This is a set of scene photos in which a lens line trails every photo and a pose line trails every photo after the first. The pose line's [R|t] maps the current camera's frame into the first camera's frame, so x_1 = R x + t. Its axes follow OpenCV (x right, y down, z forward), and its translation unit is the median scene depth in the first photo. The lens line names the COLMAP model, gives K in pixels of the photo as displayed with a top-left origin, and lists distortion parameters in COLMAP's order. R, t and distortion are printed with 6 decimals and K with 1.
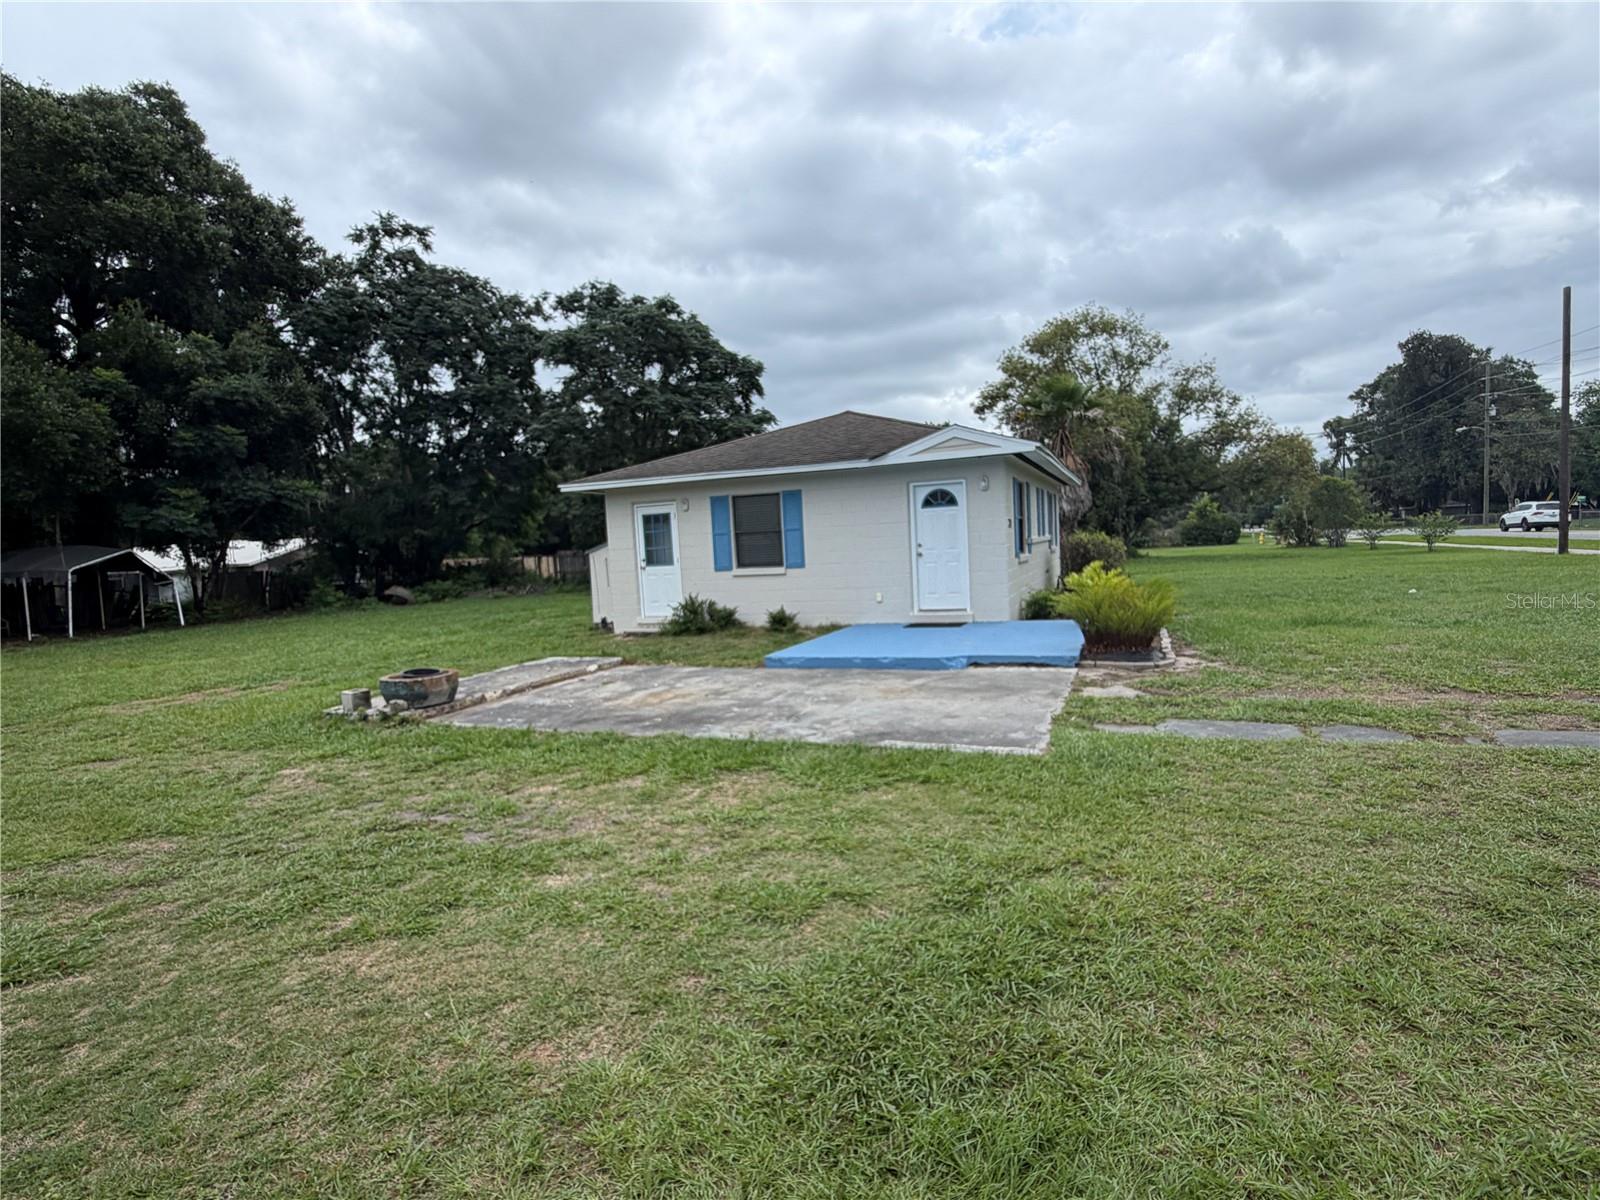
lens RADIAL K [[820.2, 0, 800.0], [0, 820.2, 600.0], [0, 0, 1]] dist [0.002250, 0.000780]
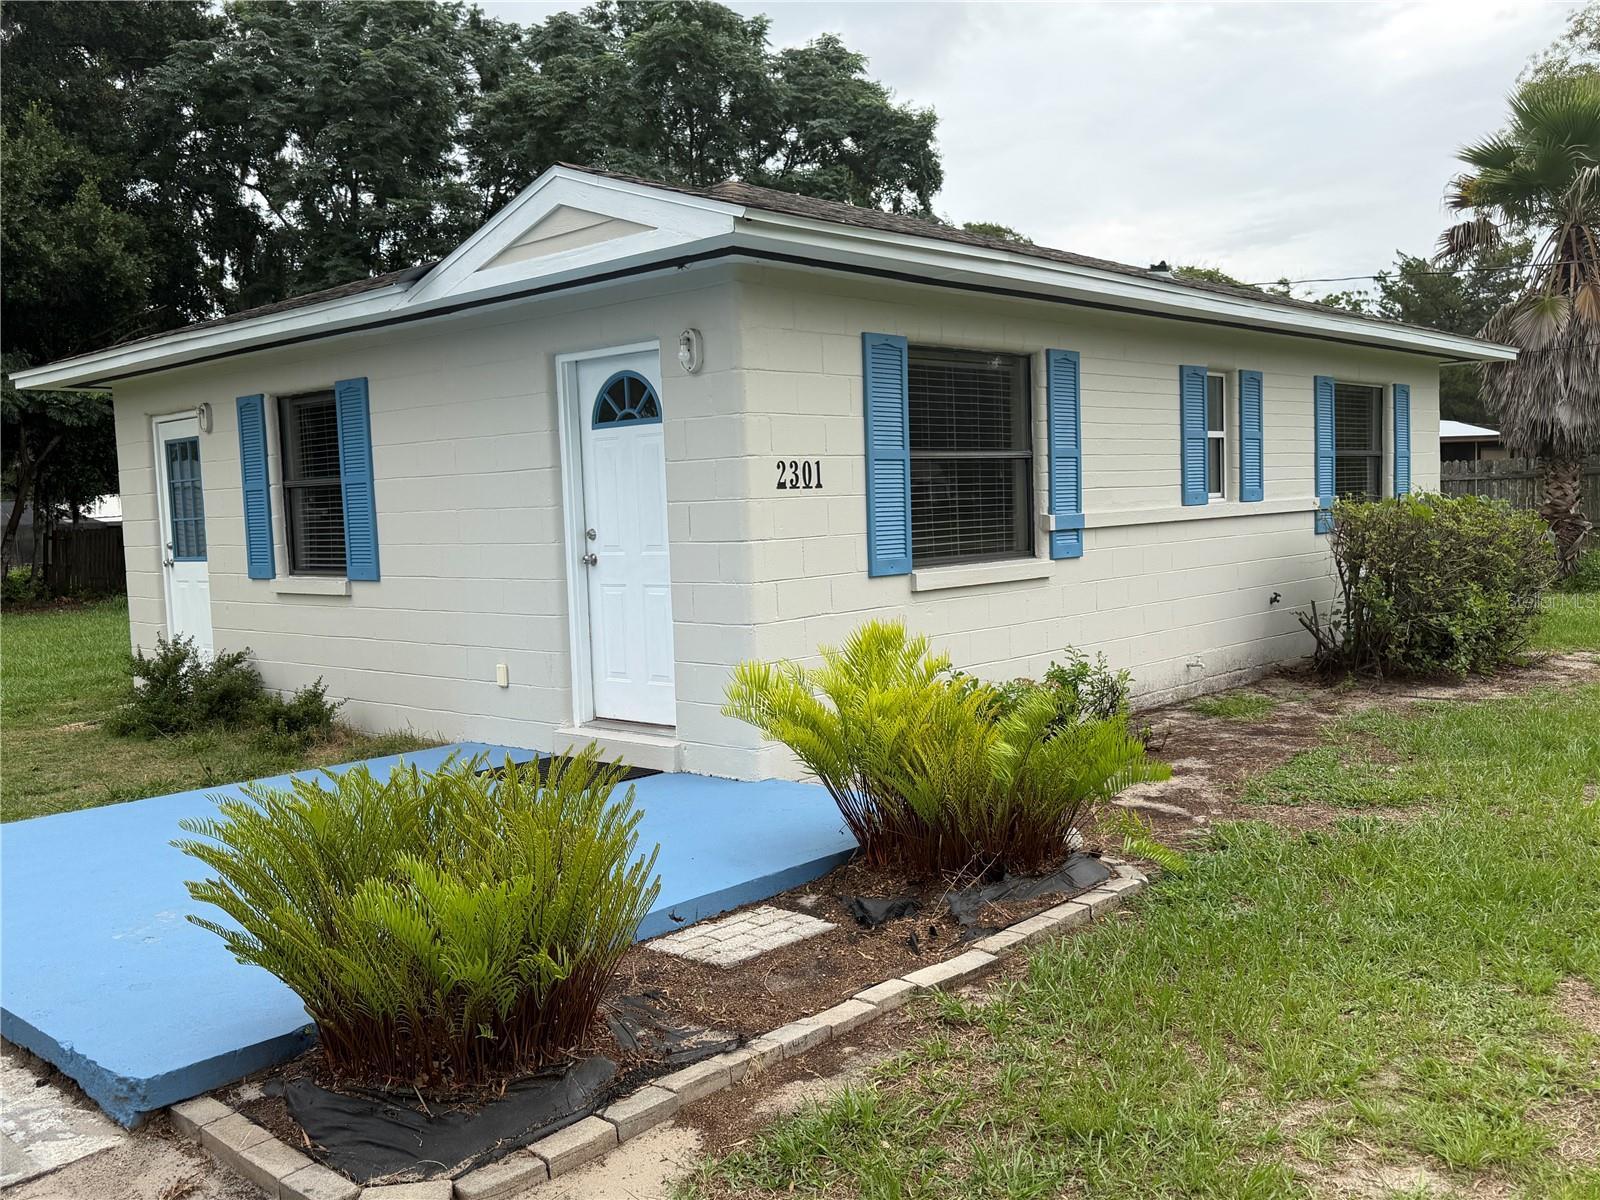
lens RADIAL K [[1396.9, 0, 800.0], [0, 1396.9, 600.0], [0, 0, 1]] dist [0.150169, 0.000879]
pose [[0.925990, 0.041928, -0.375214, 0.279125], [-0.036838, 0.999106, 0.020732, -0.033420], [0.375748, -0.005375, 0.926706, 0.292803]]
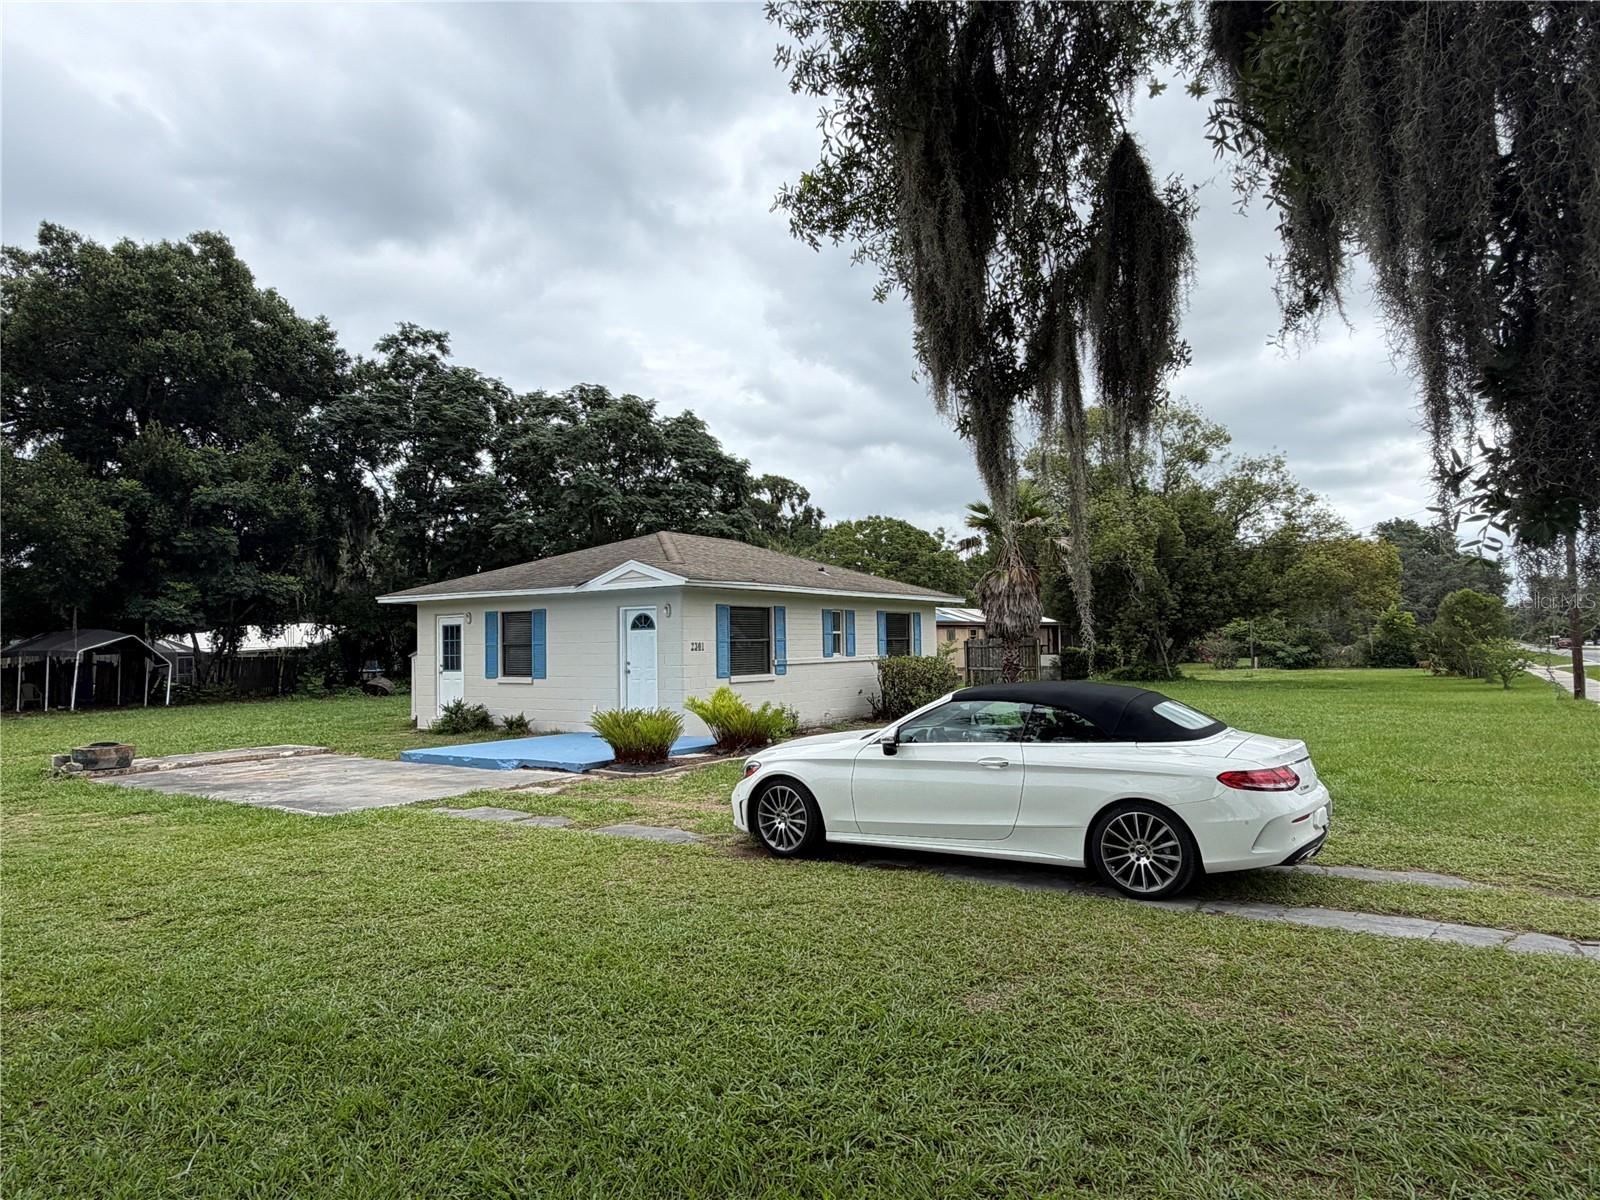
lens RADIAL K [[1016.6, 0, 826.5], [0, 1016.6, 598.3], [0, 0, 1]] dist [-0.001371, 0.000678]
pose [[0.977826, 0.026952, -0.207678, 0.423057], [-0.049112, 0.993541, -0.102296, -0.016523], [0.203579, 0.110227, 0.972834, -0.176119]]
